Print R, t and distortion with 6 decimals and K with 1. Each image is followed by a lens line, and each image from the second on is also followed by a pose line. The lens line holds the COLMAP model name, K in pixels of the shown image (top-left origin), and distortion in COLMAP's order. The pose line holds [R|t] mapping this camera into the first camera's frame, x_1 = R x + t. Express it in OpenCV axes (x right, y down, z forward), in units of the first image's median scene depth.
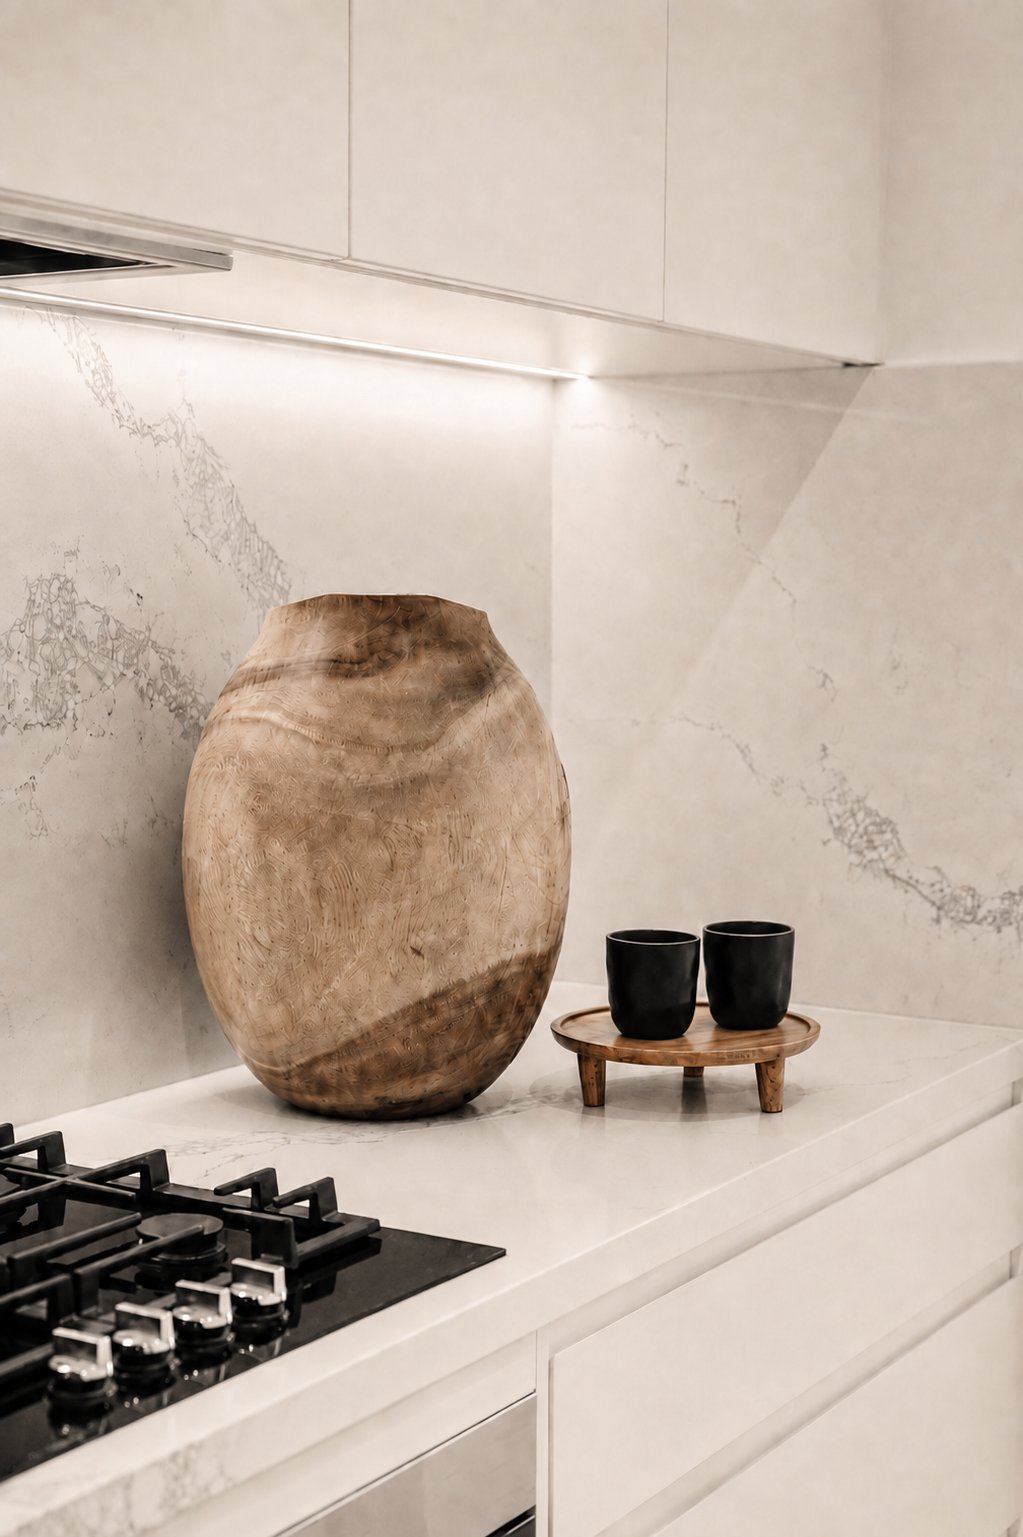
lens RADIAL K [[2353.9, 0, 511.5], [0, 2353.9, 768.5], [0, 0, 1]] dist [-0.186772, -0.021590]
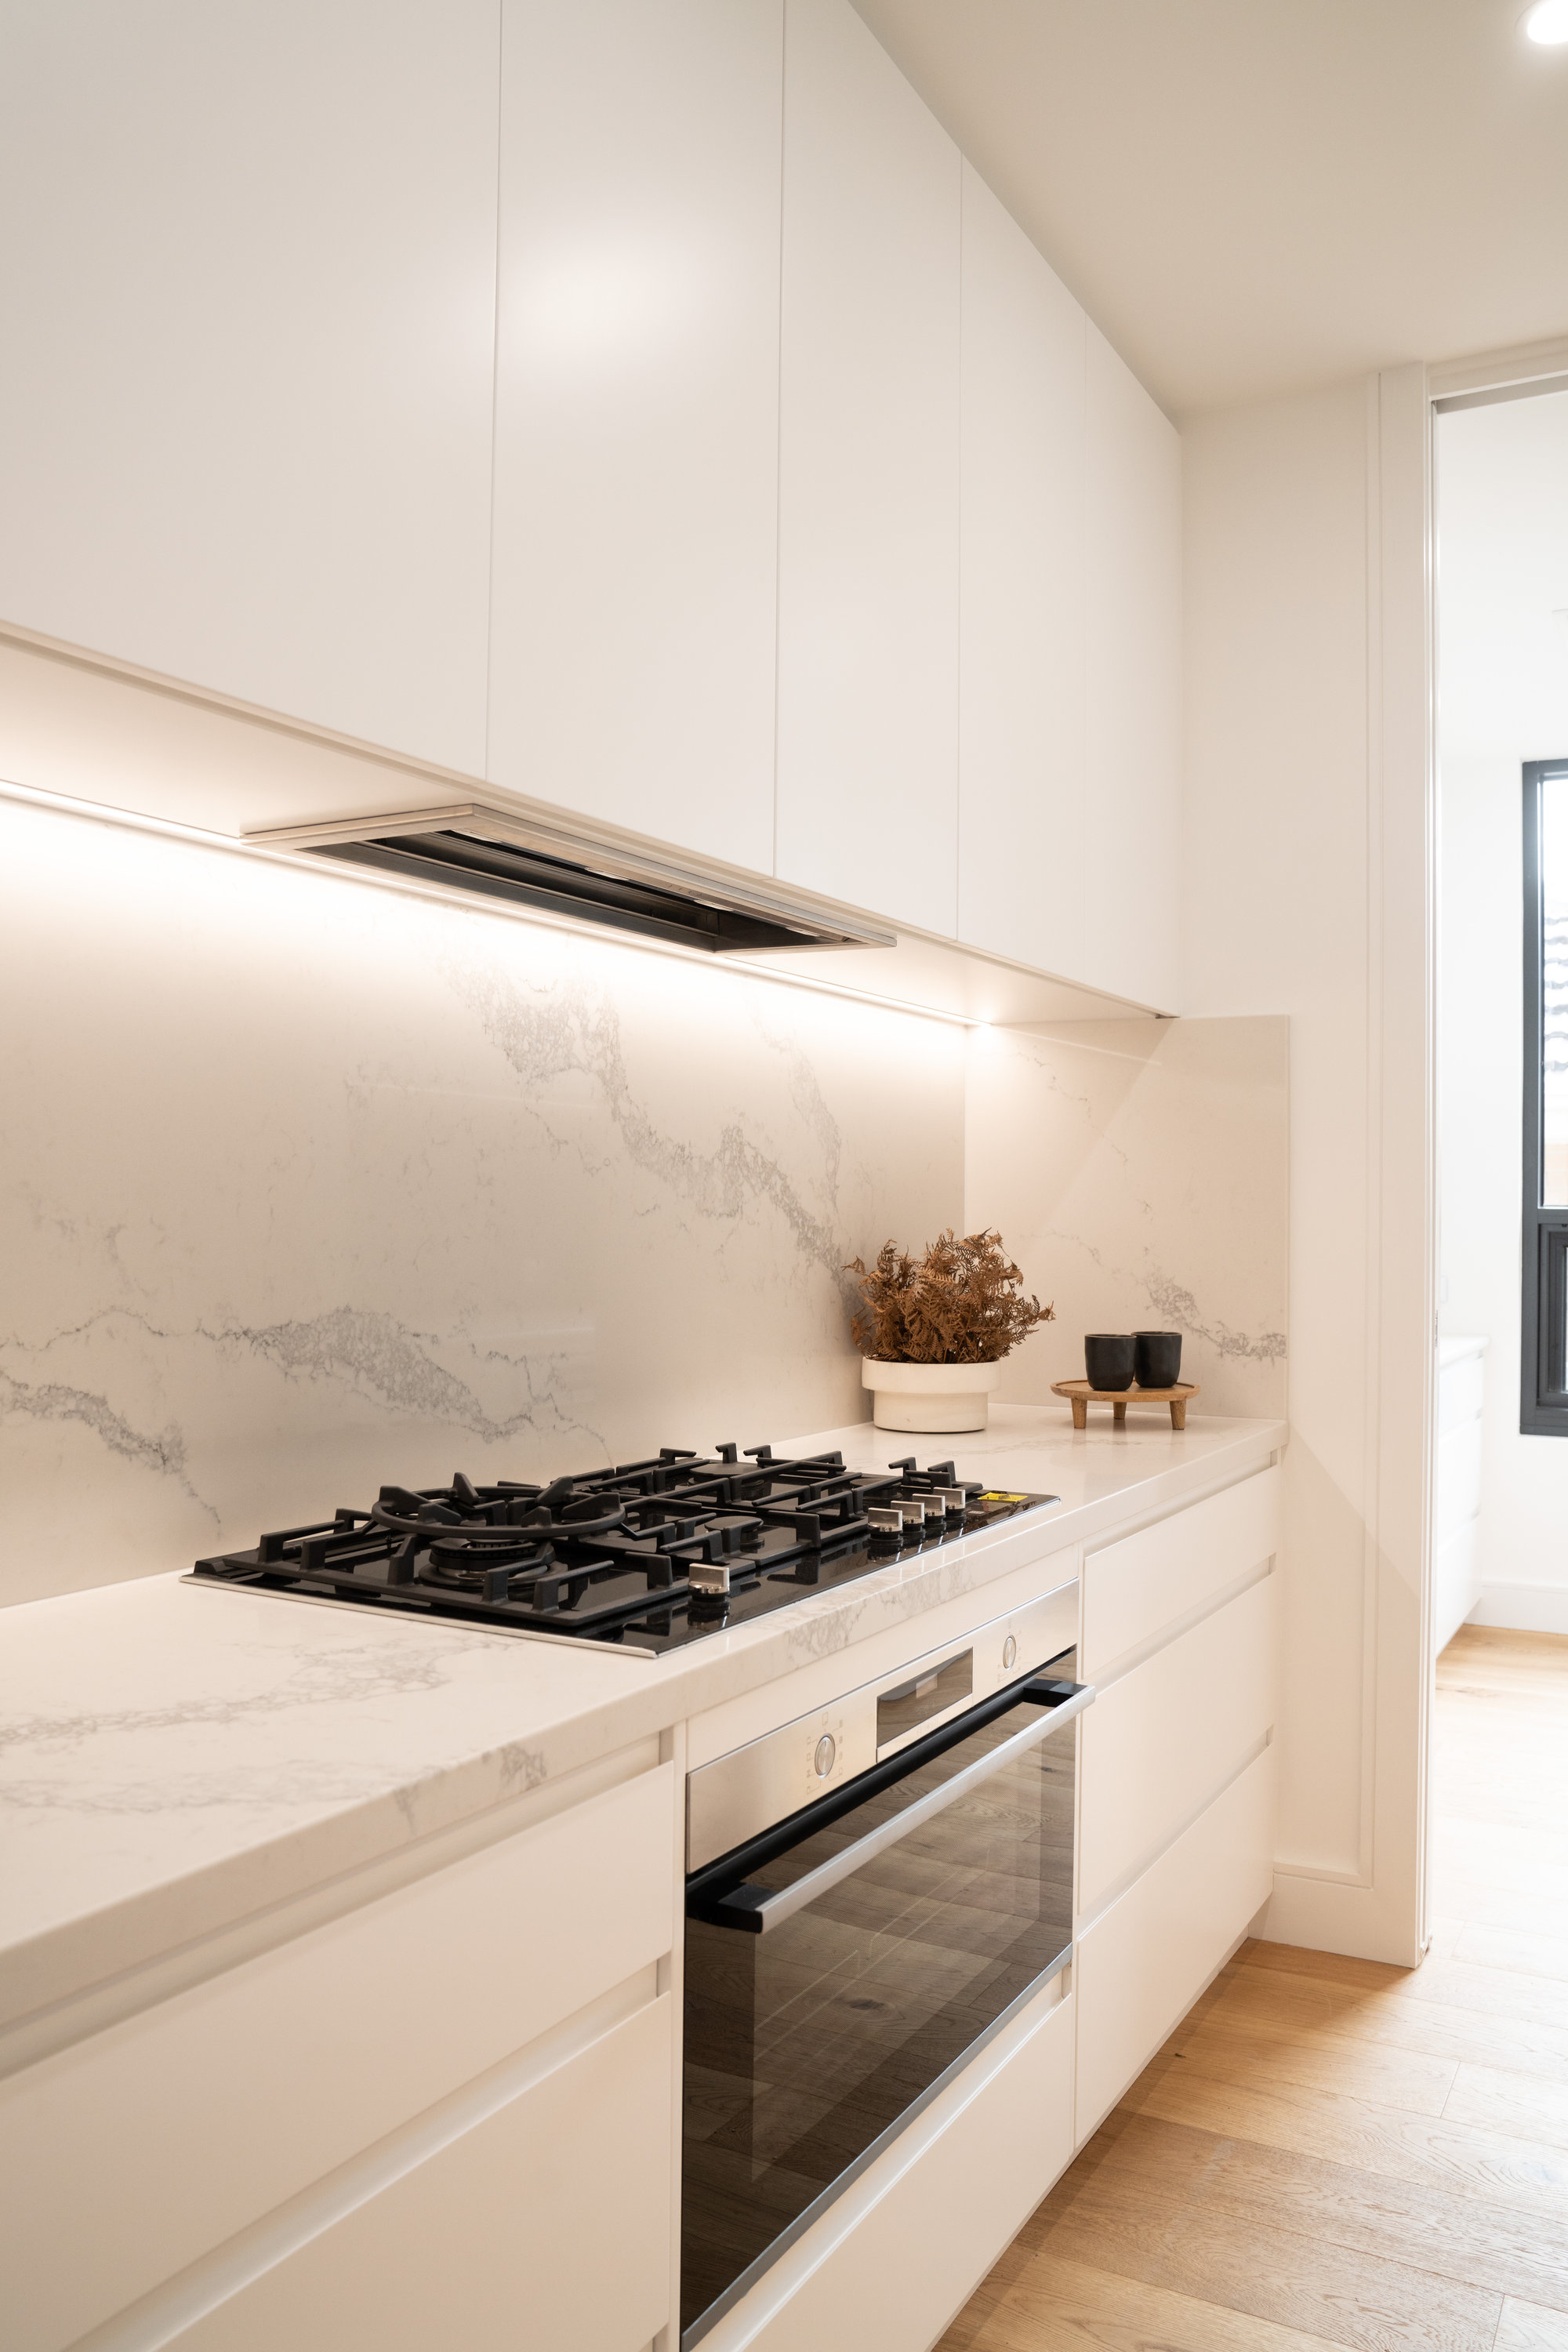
lens RADIAL K [[1788.0, 0, 784.0], [0, 1788.0, 1176.0], [0, 0, 1]] dist [-0.160123, -0.000265]
pose [[0.999155, 0.010827, 0.039649, -0.223203], [-0.006988, 0.995385, -0.095709, 0.080040], [-0.040503, 0.095351, 0.994619, -0.292364]]
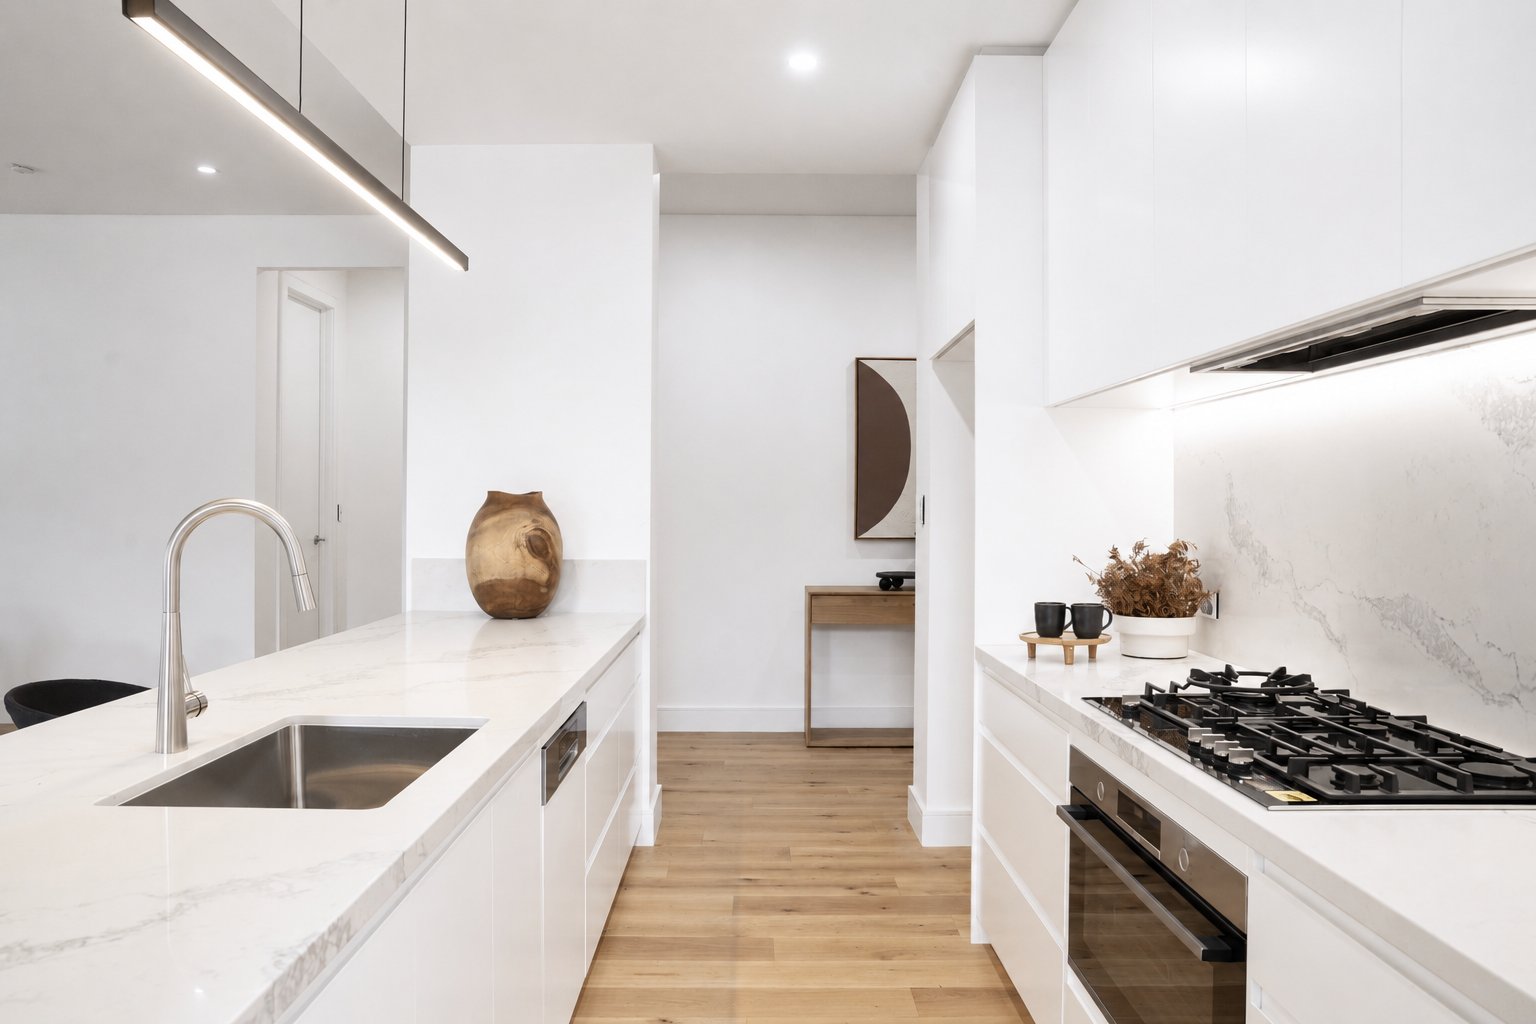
lens RADIAL K [[1178.5, 0, 768.0], [0, 1178.5, 512.0], [0, 0, 1]] dist [0.026714, -0.000512]
pose [[-0.849241, -0.004120, -0.527990, 0.754661], [-0.049170, 0.996241, 0.071315, -0.076430], [0.525712, 0.086525, -0.846251, 1.374849]]
